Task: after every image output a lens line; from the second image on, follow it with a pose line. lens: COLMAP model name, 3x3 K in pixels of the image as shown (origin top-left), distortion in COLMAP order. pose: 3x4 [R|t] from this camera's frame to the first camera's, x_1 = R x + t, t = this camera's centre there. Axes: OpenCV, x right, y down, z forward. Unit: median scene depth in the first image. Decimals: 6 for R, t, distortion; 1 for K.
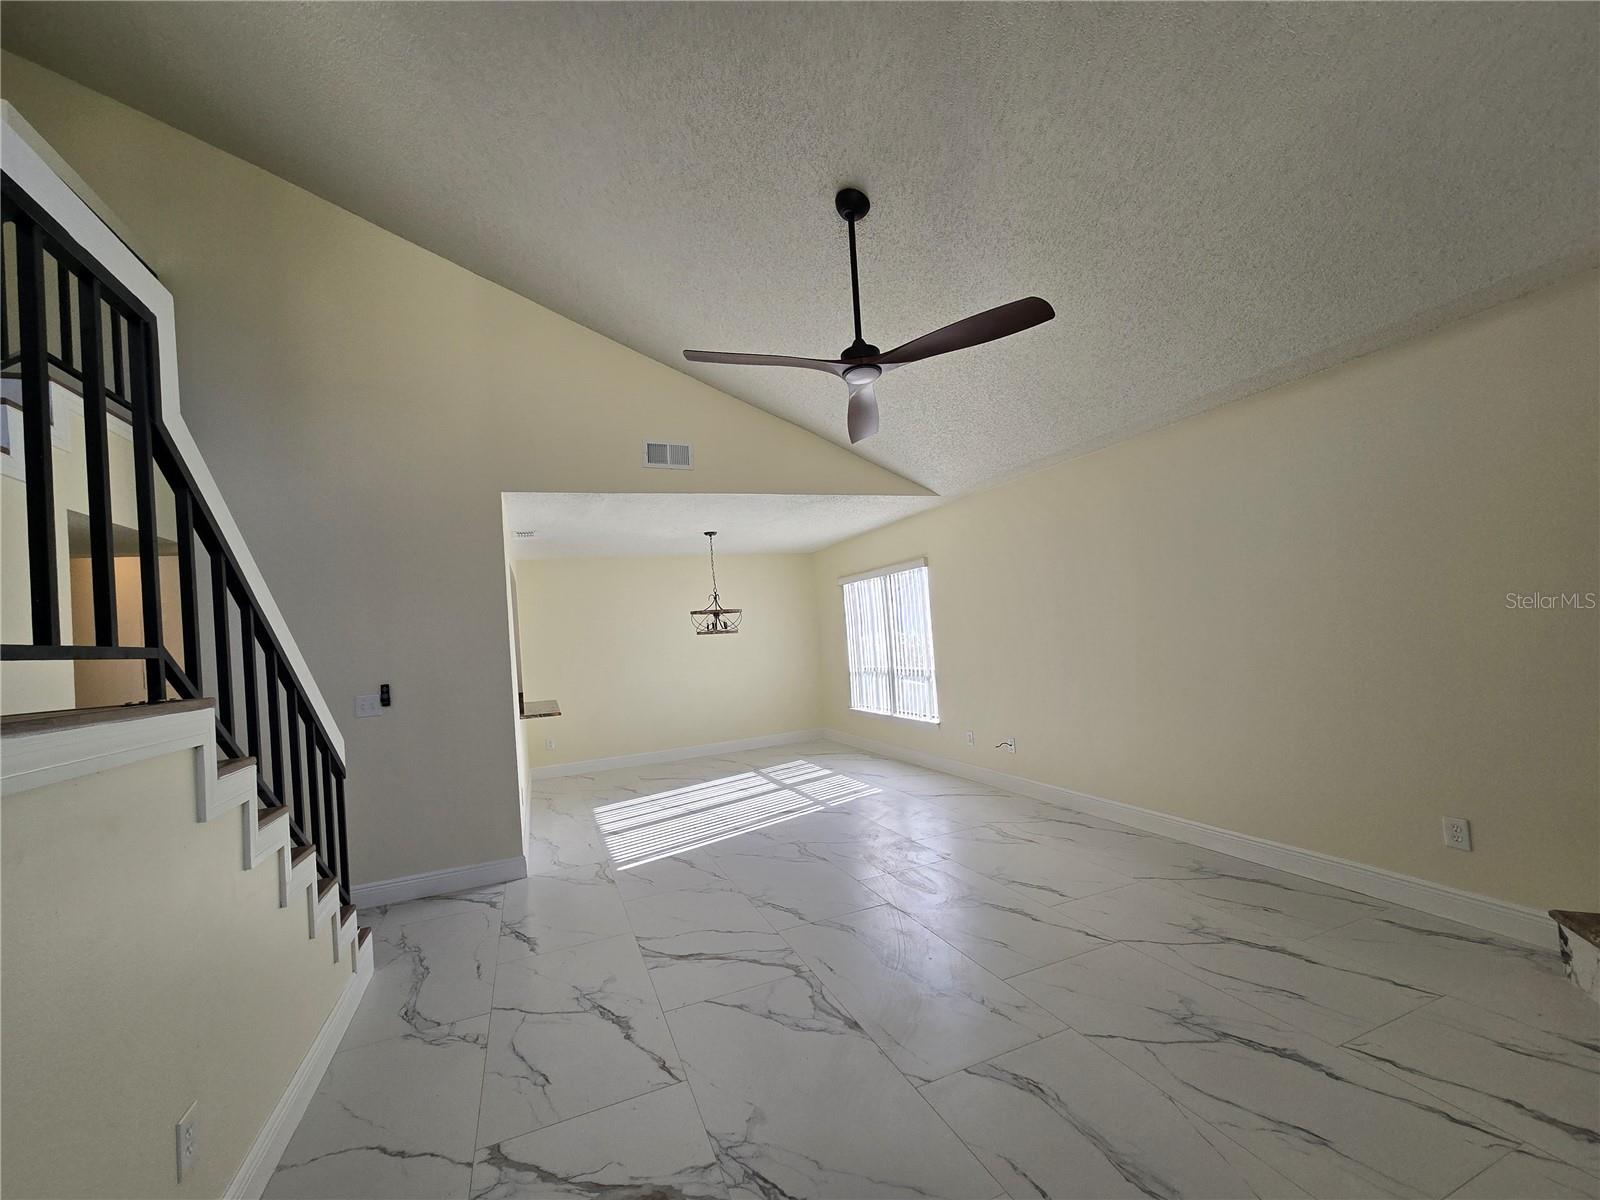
lens RADIAL K [[651.8, 0, 797.0], [0, 651.8, 611.2], [0, 0, 1]] dist [-0.002336, 0.000190]
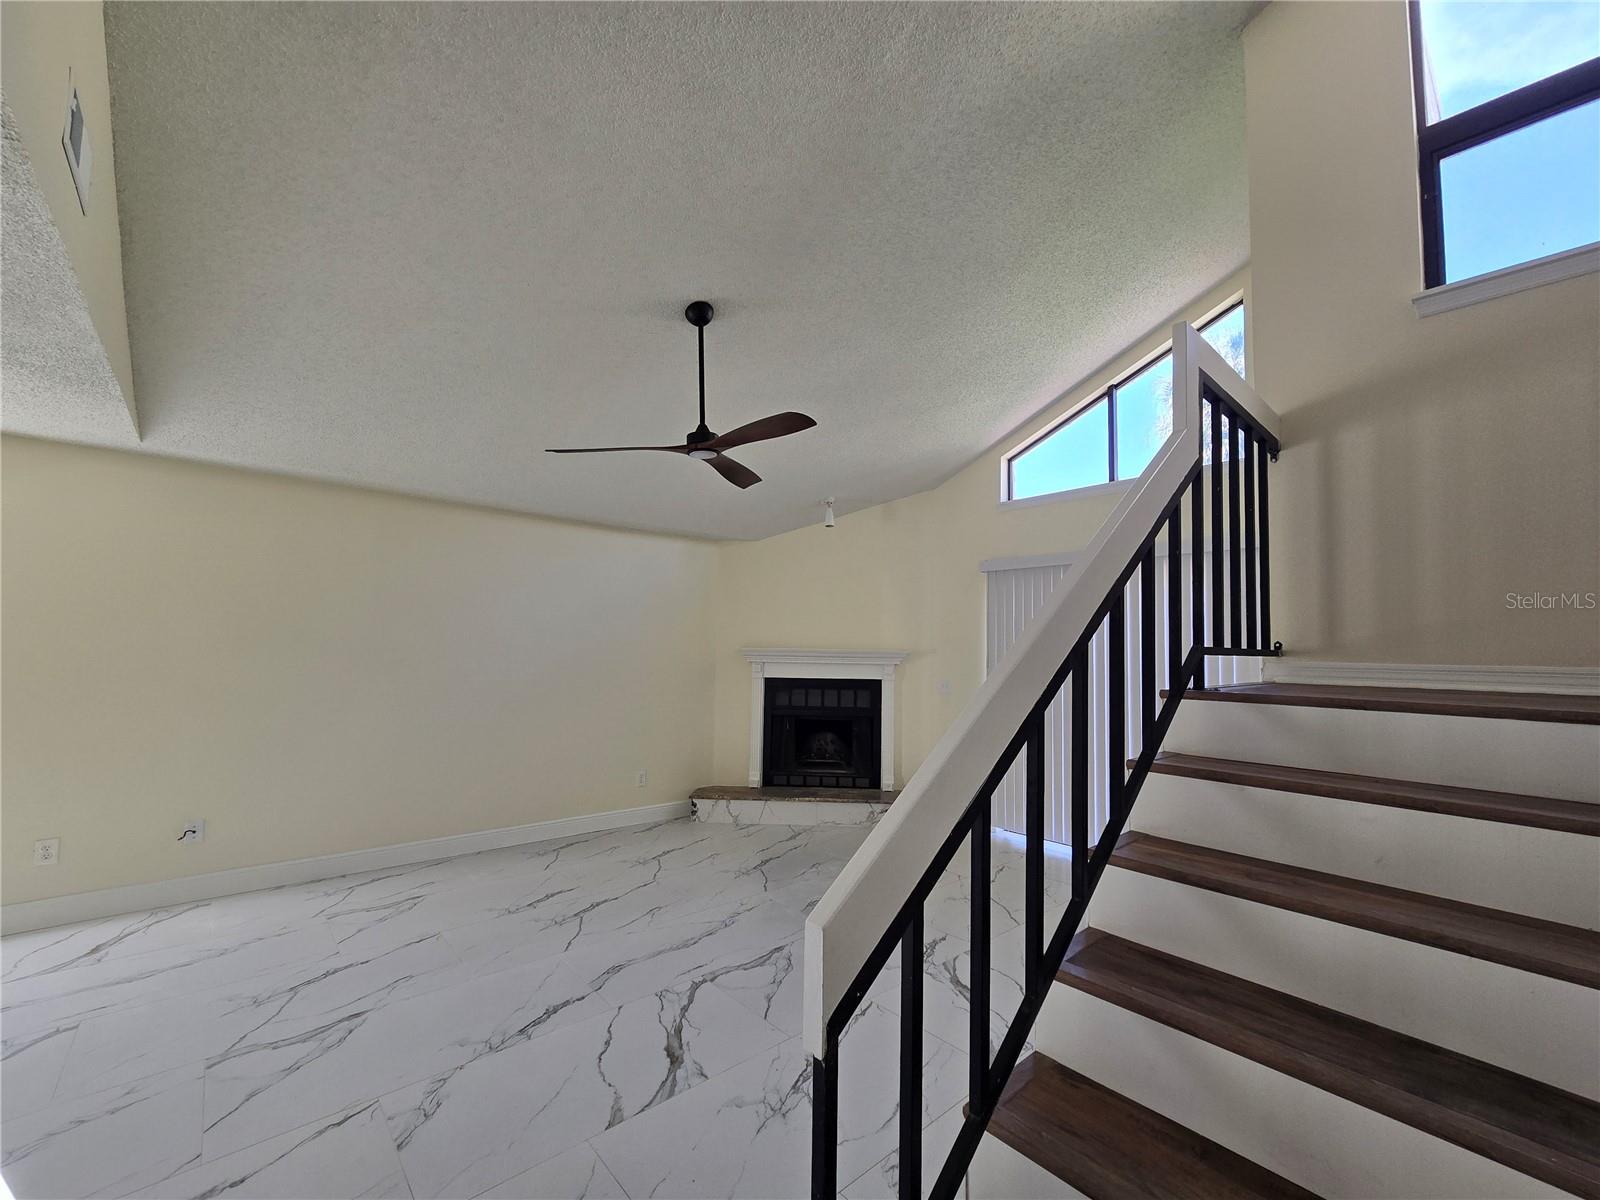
lens RADIAL K [[651.8, 0, 797.0], [0, 651.8, 611.2], [0, 0, 1]] dist [-0.002336, 0.000190]
pose [[-0.319897, 0.127256, 0.938867, -1.062373], [-0.026855, 0.989323, -0.143245, 0.102483], [-0.947072, -0.071036, -0.313064, 1.175081]]
